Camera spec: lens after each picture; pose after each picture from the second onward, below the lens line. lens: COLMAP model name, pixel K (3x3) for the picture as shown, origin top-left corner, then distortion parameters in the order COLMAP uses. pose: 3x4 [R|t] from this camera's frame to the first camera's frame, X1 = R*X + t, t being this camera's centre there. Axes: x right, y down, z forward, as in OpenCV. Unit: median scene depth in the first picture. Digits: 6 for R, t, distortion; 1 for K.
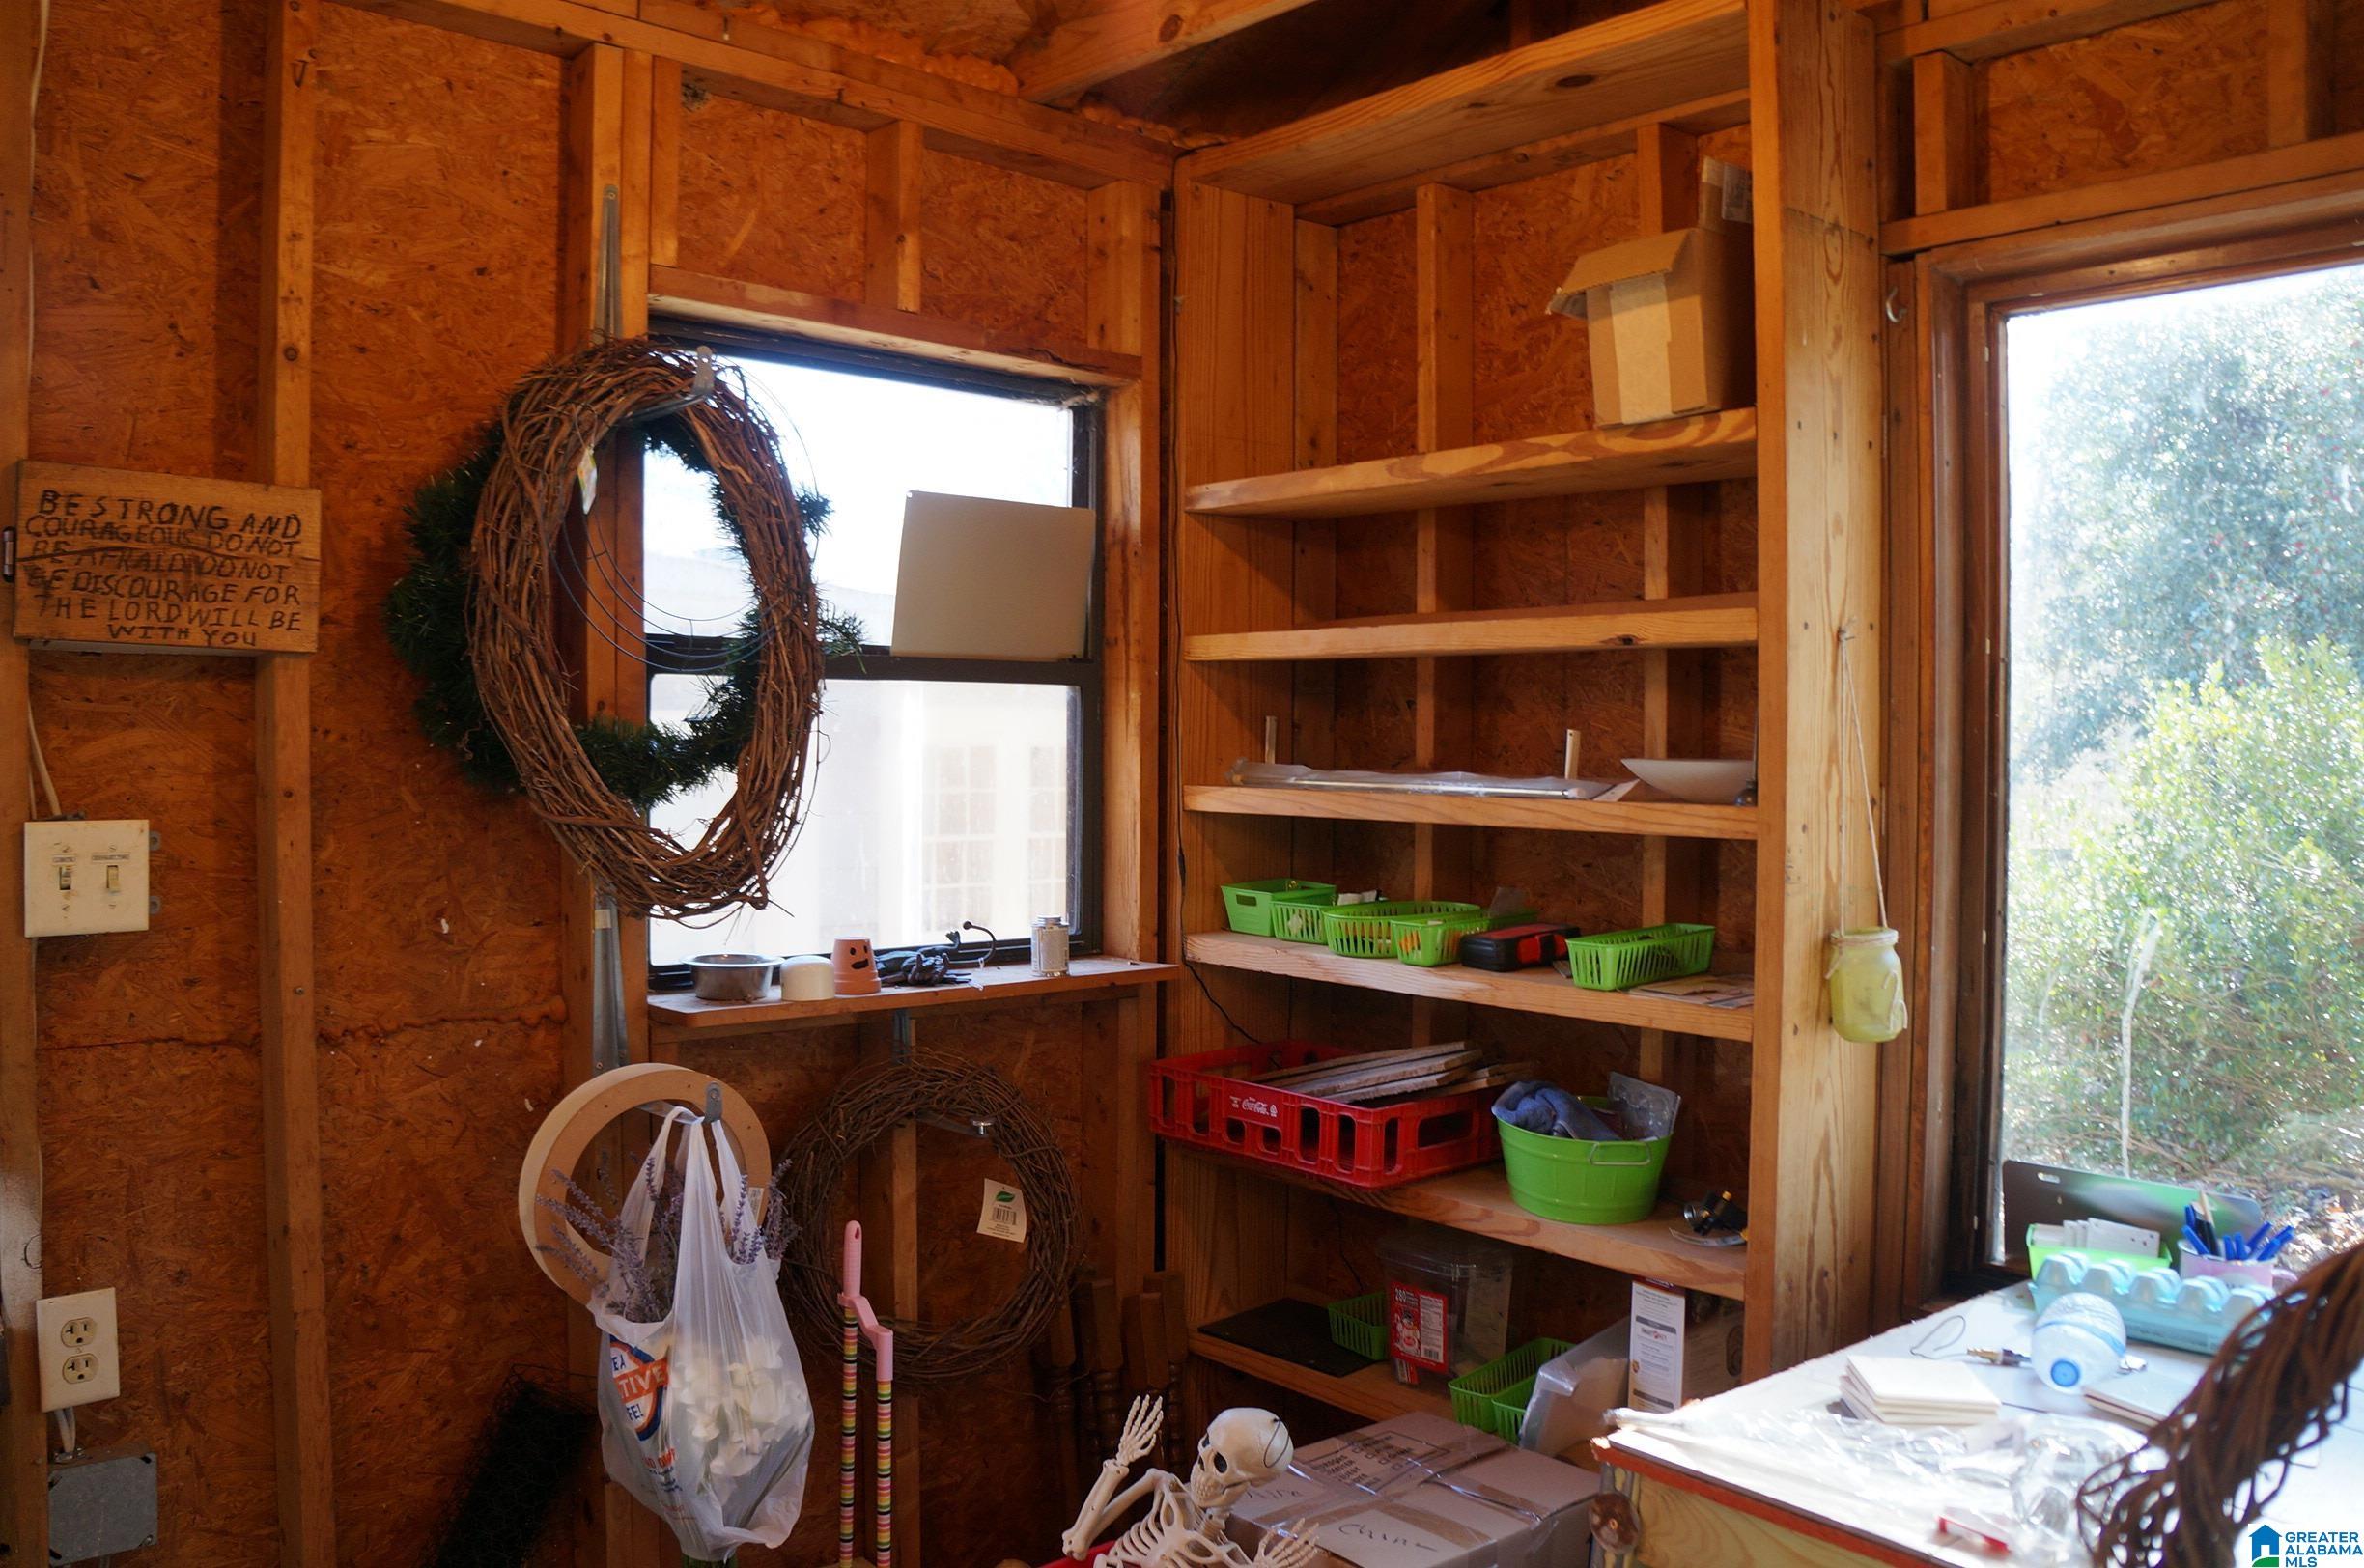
lens RADIAL K [[1855.9, 0, 1182.0], [0, 1855.9, 784.0], [0, 0, 1]] dist [-0.104324, 0.005394]
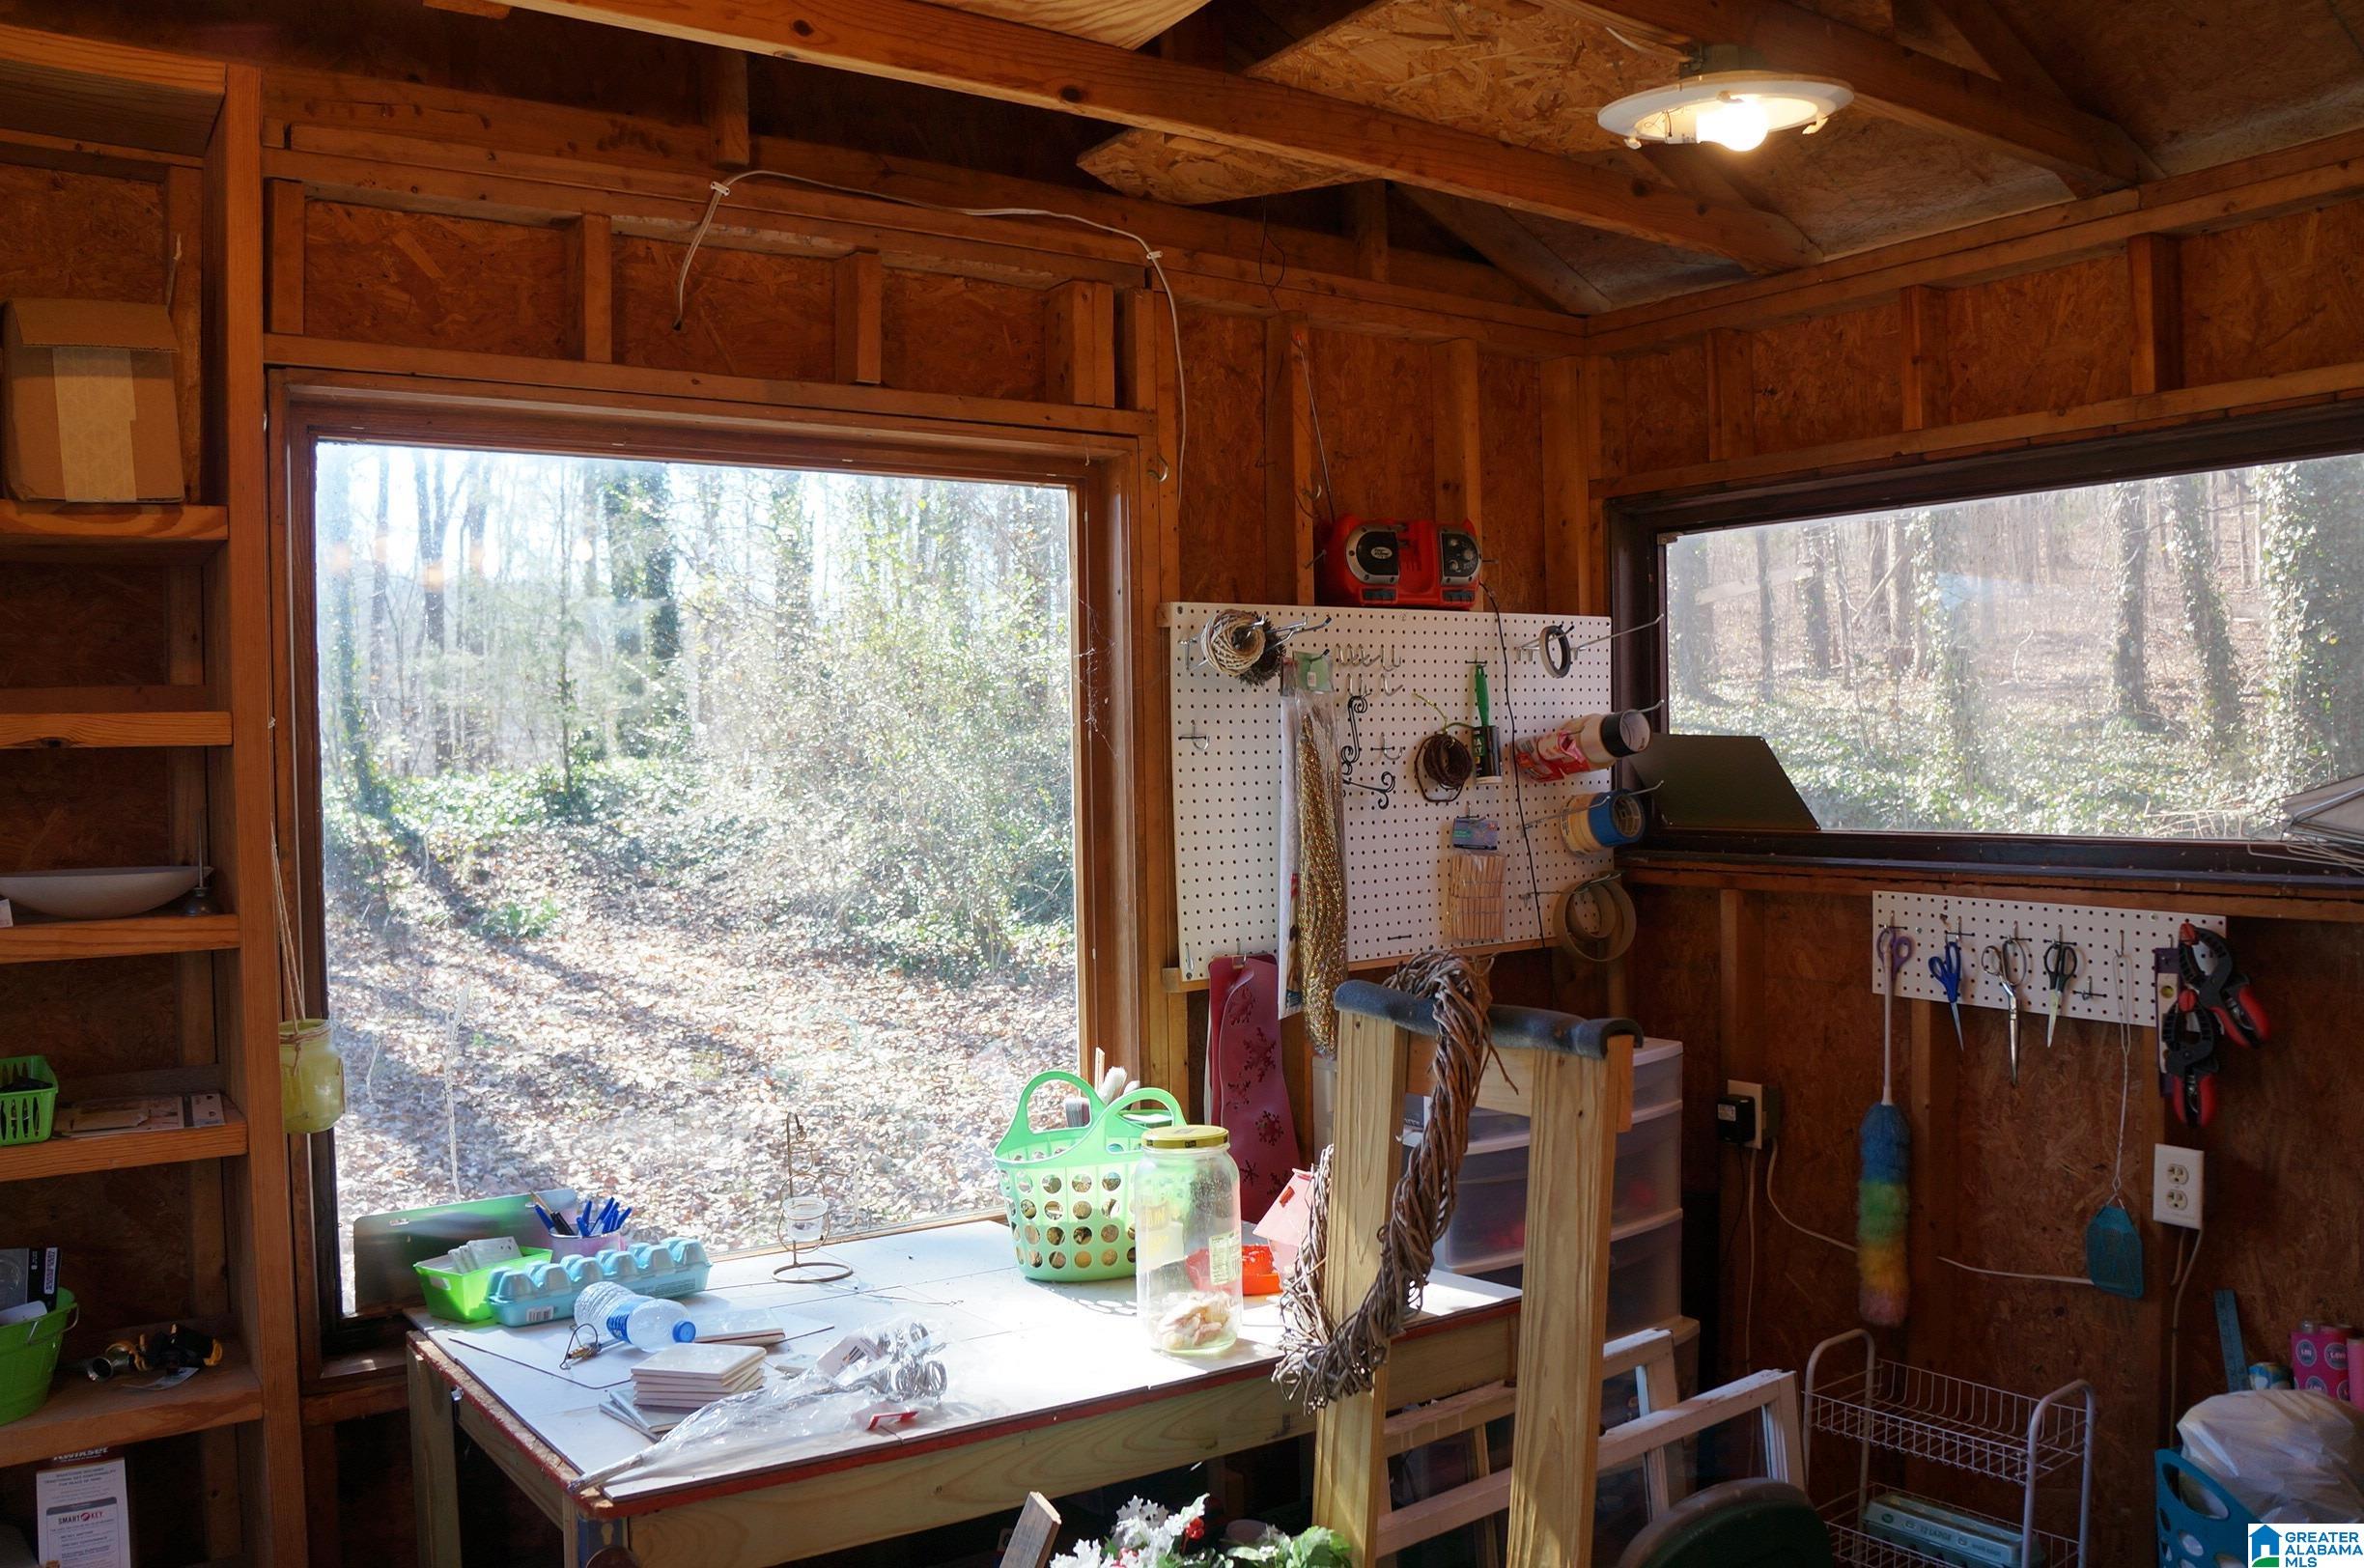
lens RADIAL K [[1855.9, 0, 1182.0], [0, 1855.9, 784.0], [0, 0, 1]] dist [-0.104324, 0.005394]
pose [[0.096704, -0.025103, 0.994997, -0.576680], [0.051722, 0.998458, 0.020164, -0.049712], [-0.993968, 0.049513, 0.097853, 0.394438]]
